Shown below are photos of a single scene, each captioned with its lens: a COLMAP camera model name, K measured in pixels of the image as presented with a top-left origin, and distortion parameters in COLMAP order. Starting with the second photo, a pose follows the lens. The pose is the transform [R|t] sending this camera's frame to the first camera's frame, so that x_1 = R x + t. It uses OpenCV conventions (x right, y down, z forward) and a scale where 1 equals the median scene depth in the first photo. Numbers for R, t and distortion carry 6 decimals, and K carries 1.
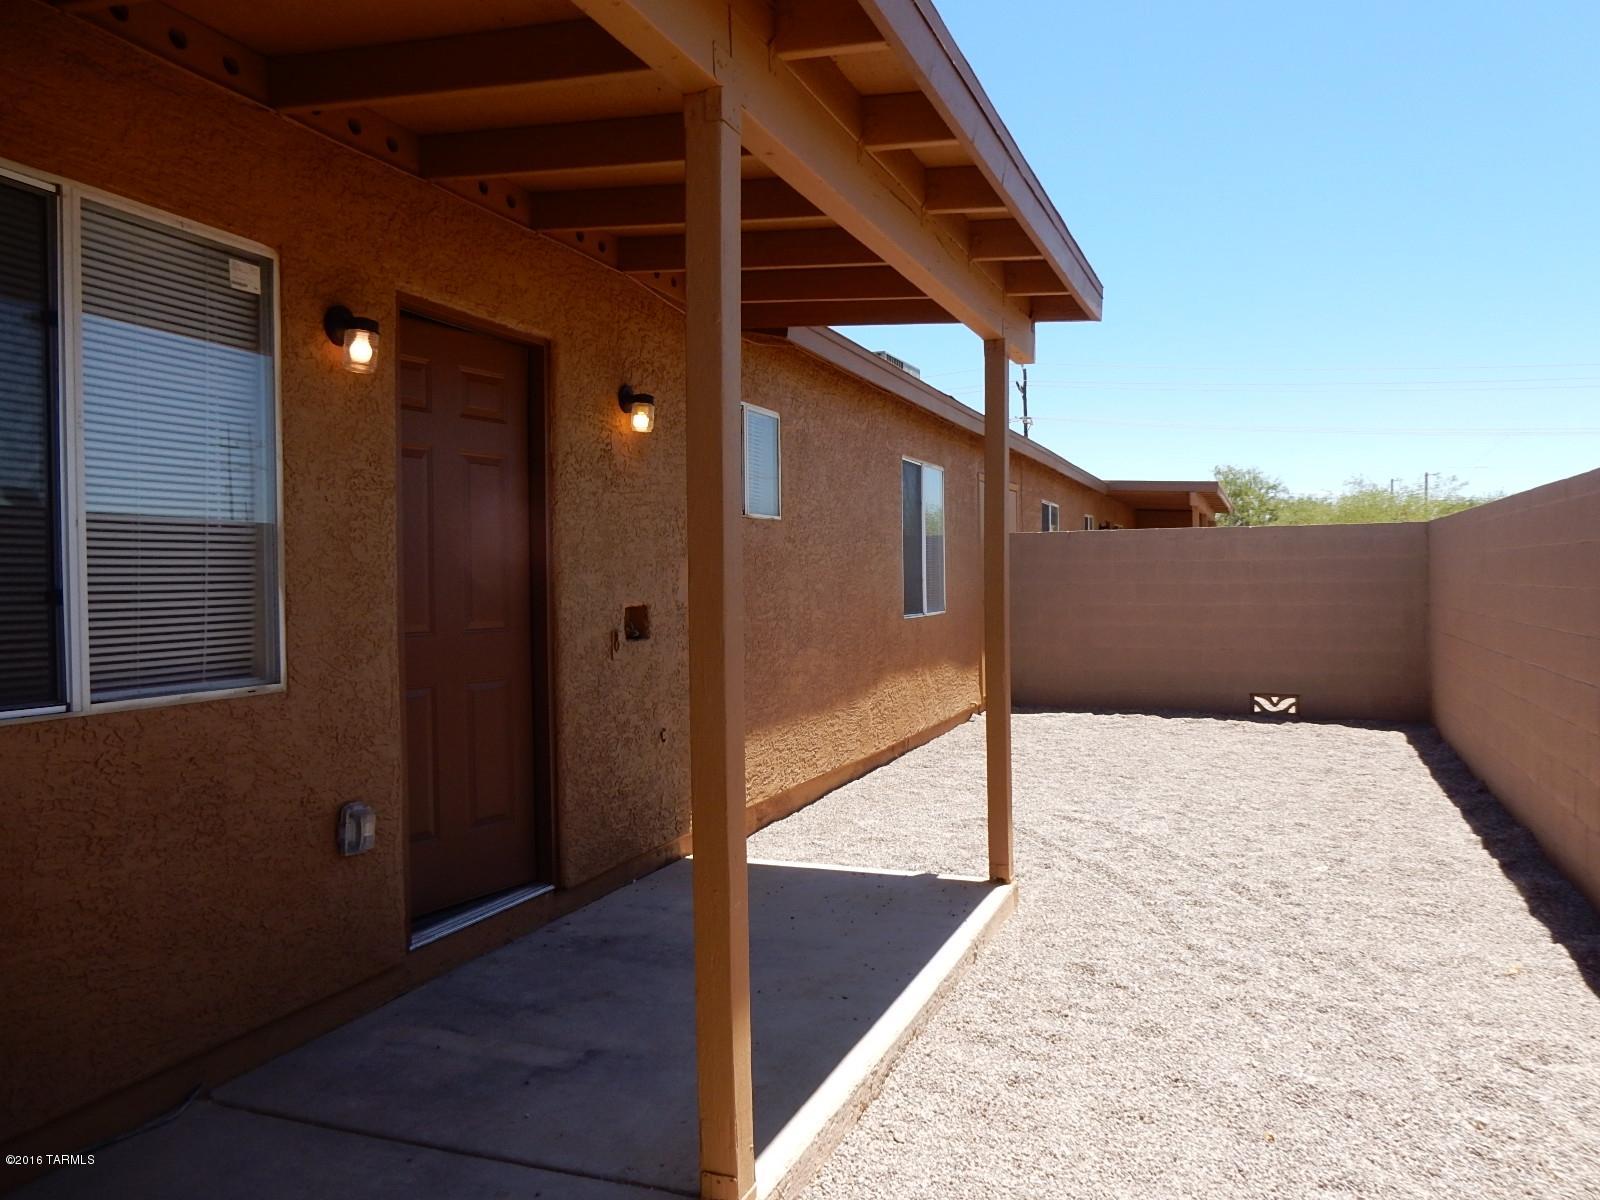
lens RADIAL K [[1174.6, 0, 805.5], [0, 1174.6, 601.0], [0, 0, 1]] dist [-0.007616, -0.007642]
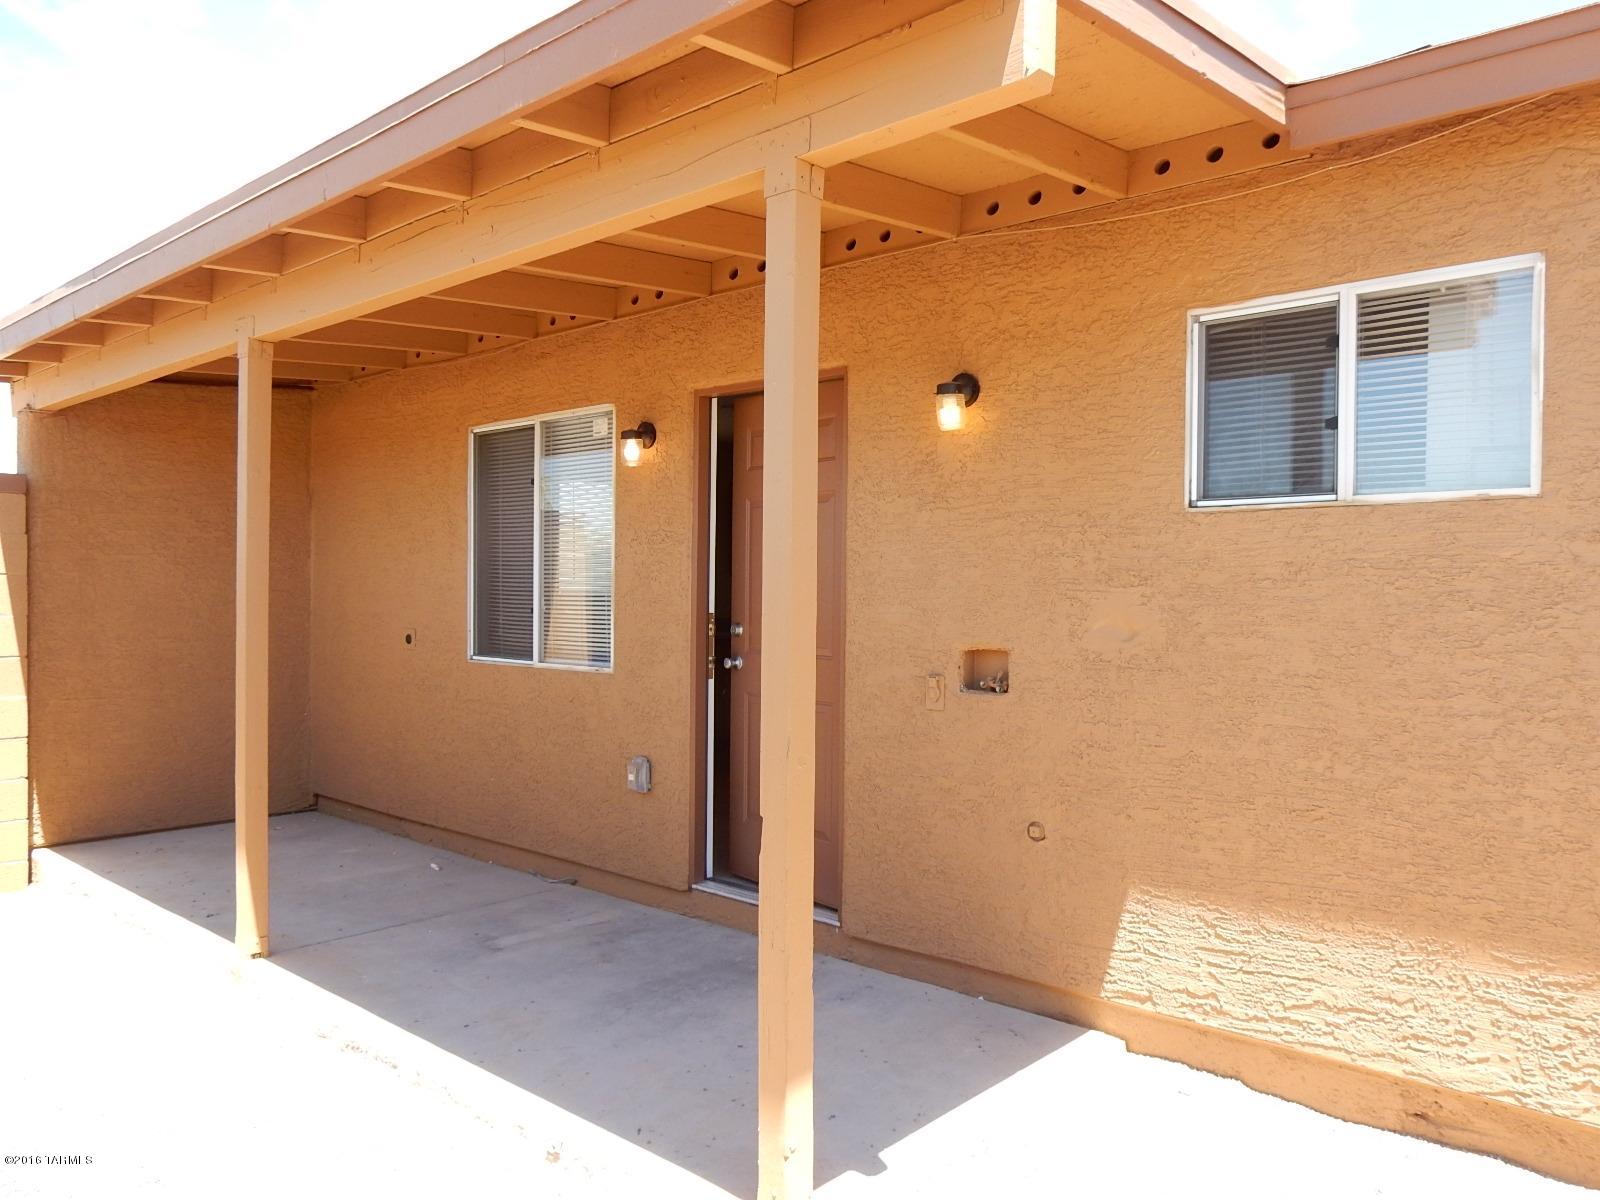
lens RADIAL K [[1174.6, 0, 805.5], [0, 1174.6, 601.0], [0, 0, 1]] dist [-0.007616, -0.007642]
pose [[-0.352797, 0.020563, -0.935474, 0.908750], [-0.016872, 0.999456, 0.028332, -0.068767], [0.935548, 0.025779, -0.352259, 1.684378]]
